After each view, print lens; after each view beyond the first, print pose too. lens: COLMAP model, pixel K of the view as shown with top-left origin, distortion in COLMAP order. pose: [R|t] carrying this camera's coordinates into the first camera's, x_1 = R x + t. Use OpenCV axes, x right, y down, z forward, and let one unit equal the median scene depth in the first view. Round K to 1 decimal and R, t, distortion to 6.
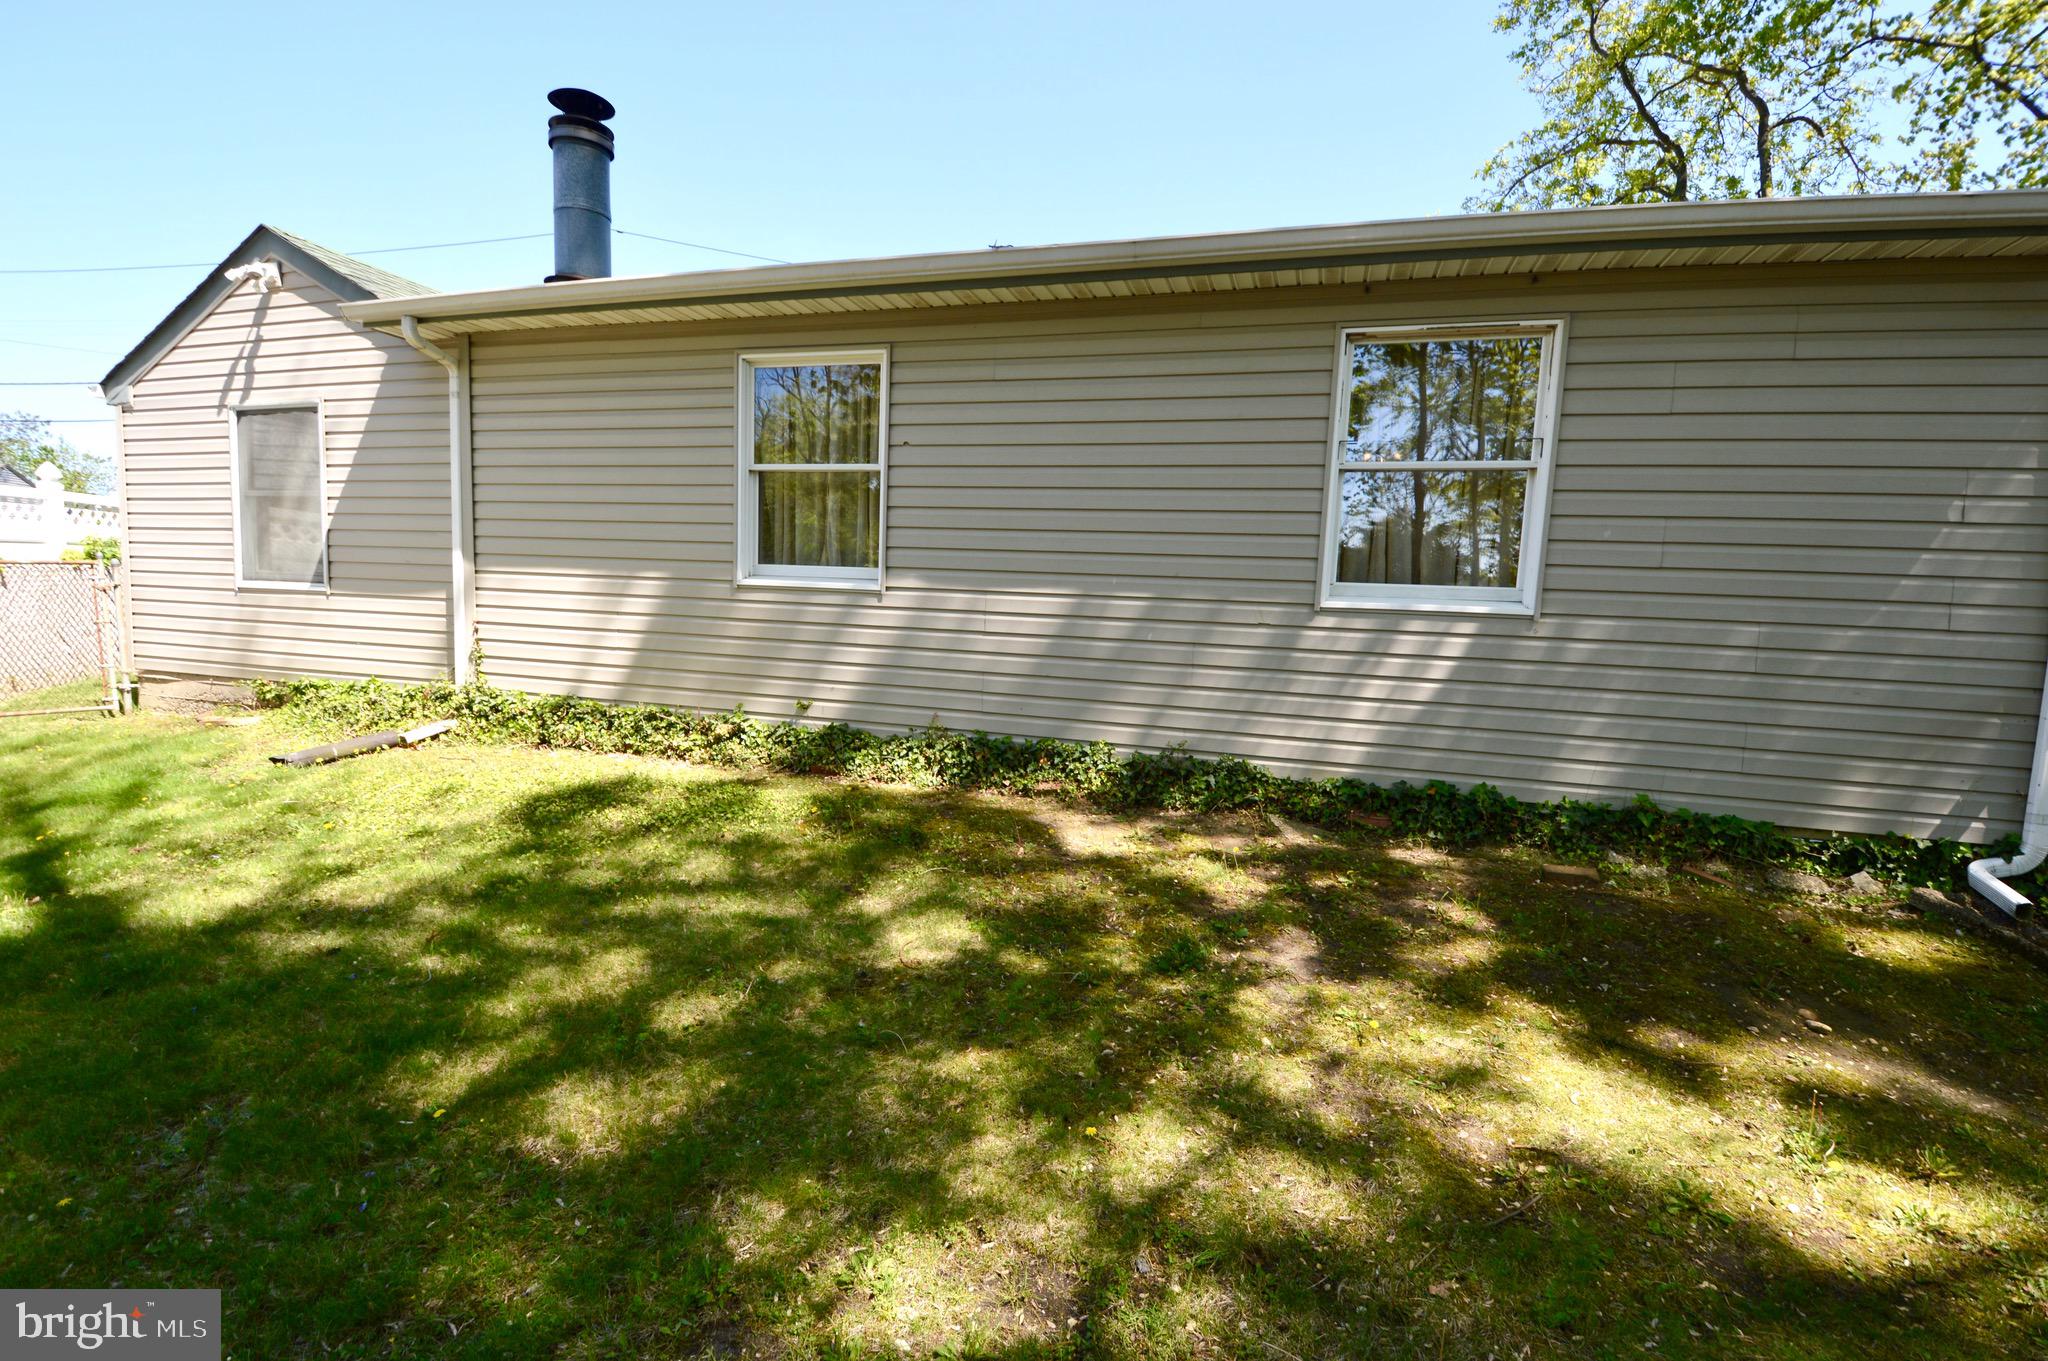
lens RADIAL K [[924.8, 0, 1035.5], [0, 924.8, 690.3], [0, 0, 1]] dist [0.003957, -0.014801]
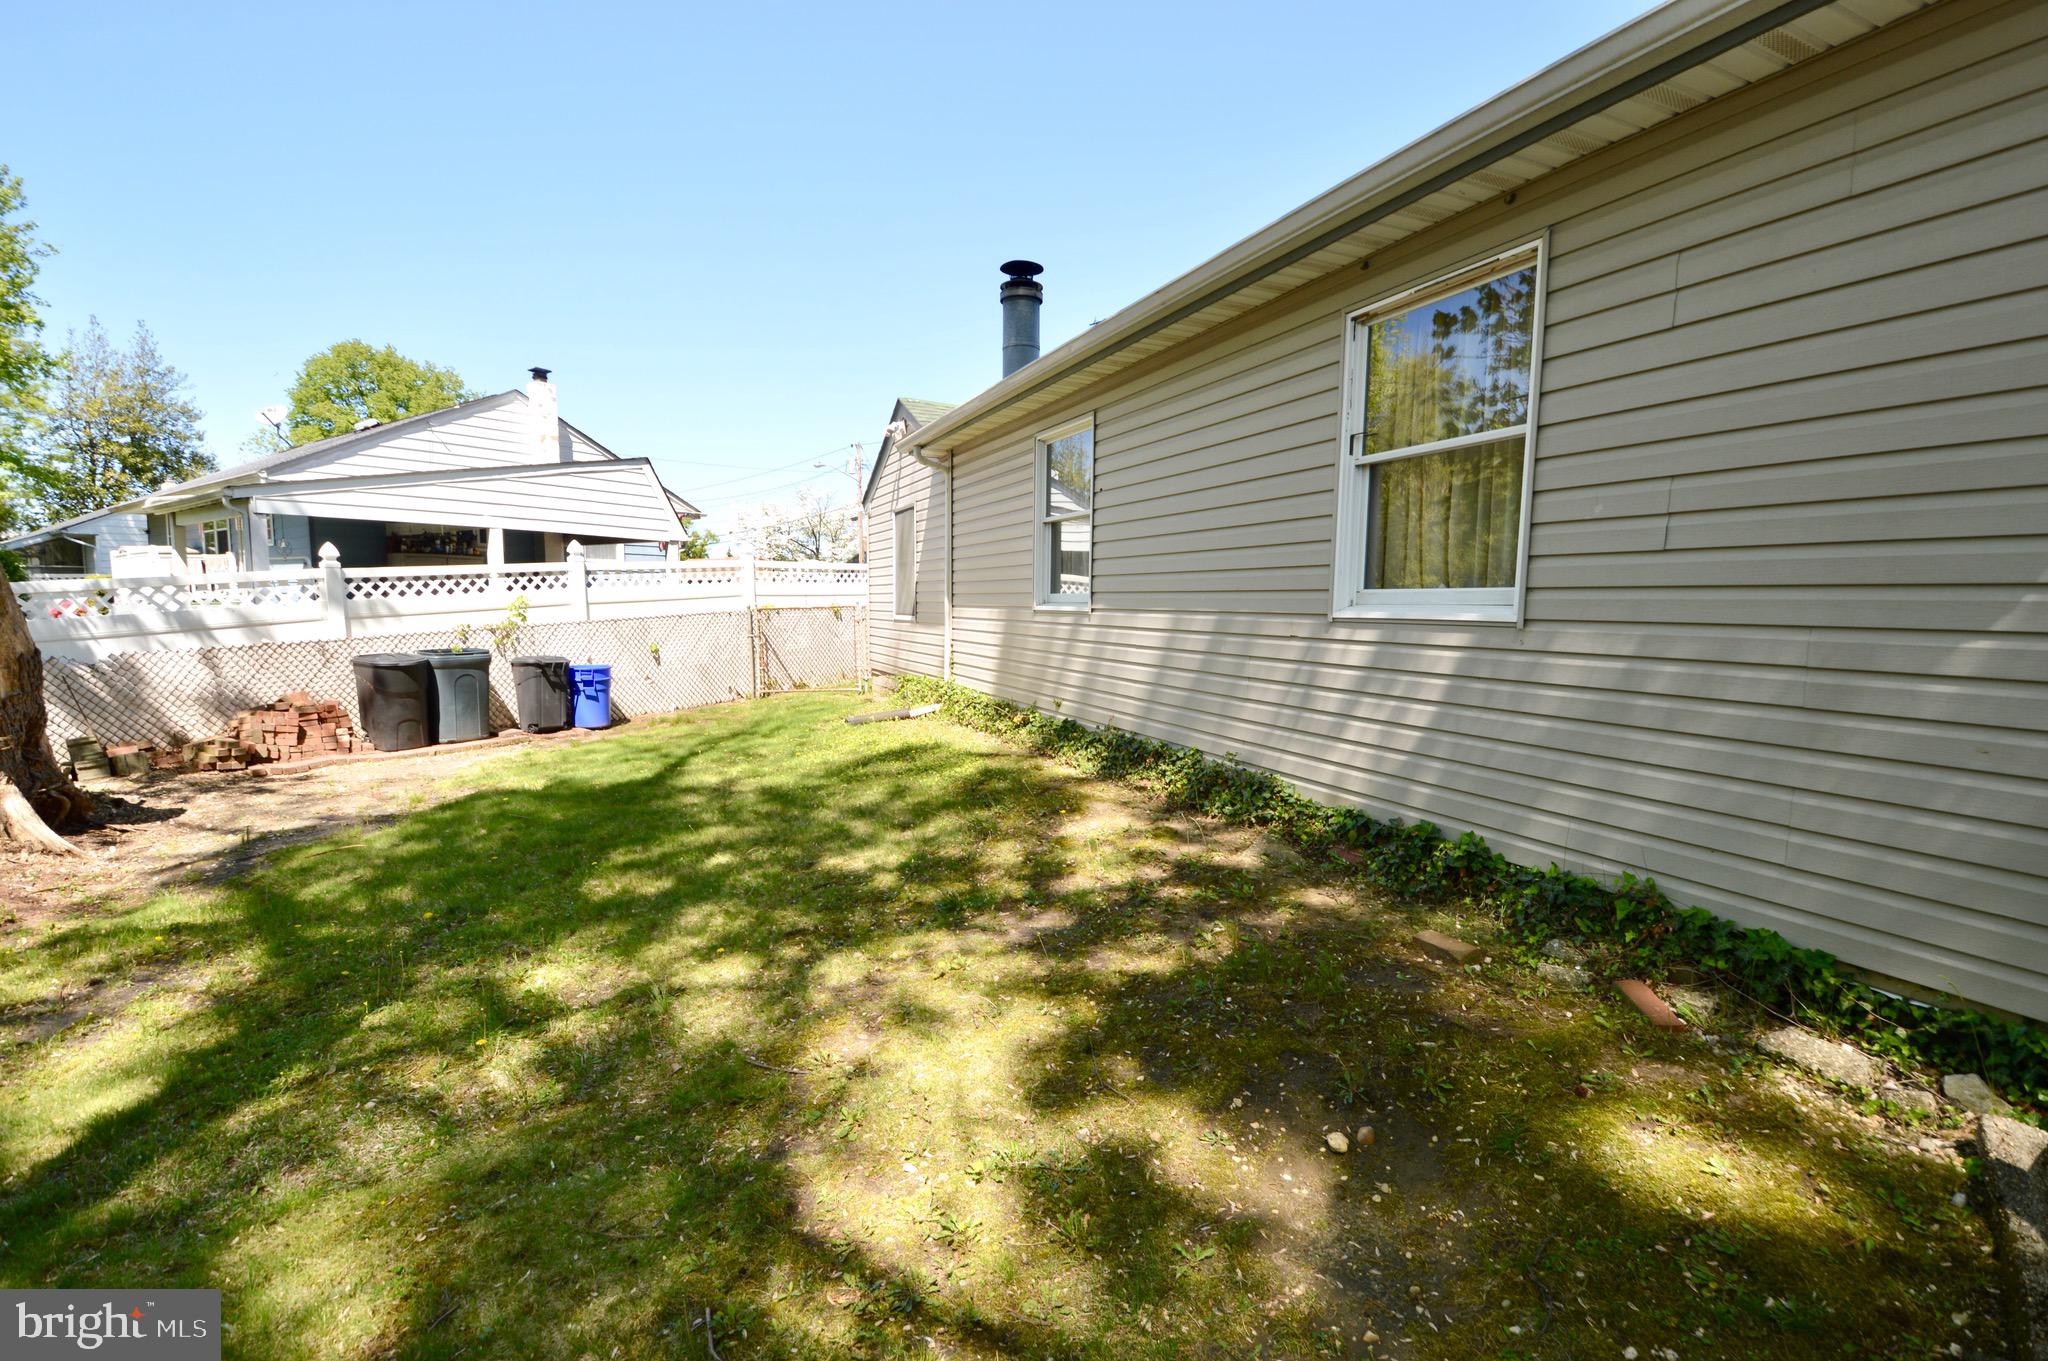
lens RADIAL K [[924.8, 0, 1059.3], [0, 924.8, 678.7], [0, 0, 1]] dist [0.003957, -0.014801]
pose [[0.659434, 0.029159, -0.751197, 0.877748], [-0.060151, 0.998090, -0.014060, -0.000200], [0.749352, 0.054457, 0.659928, 0.206972]]
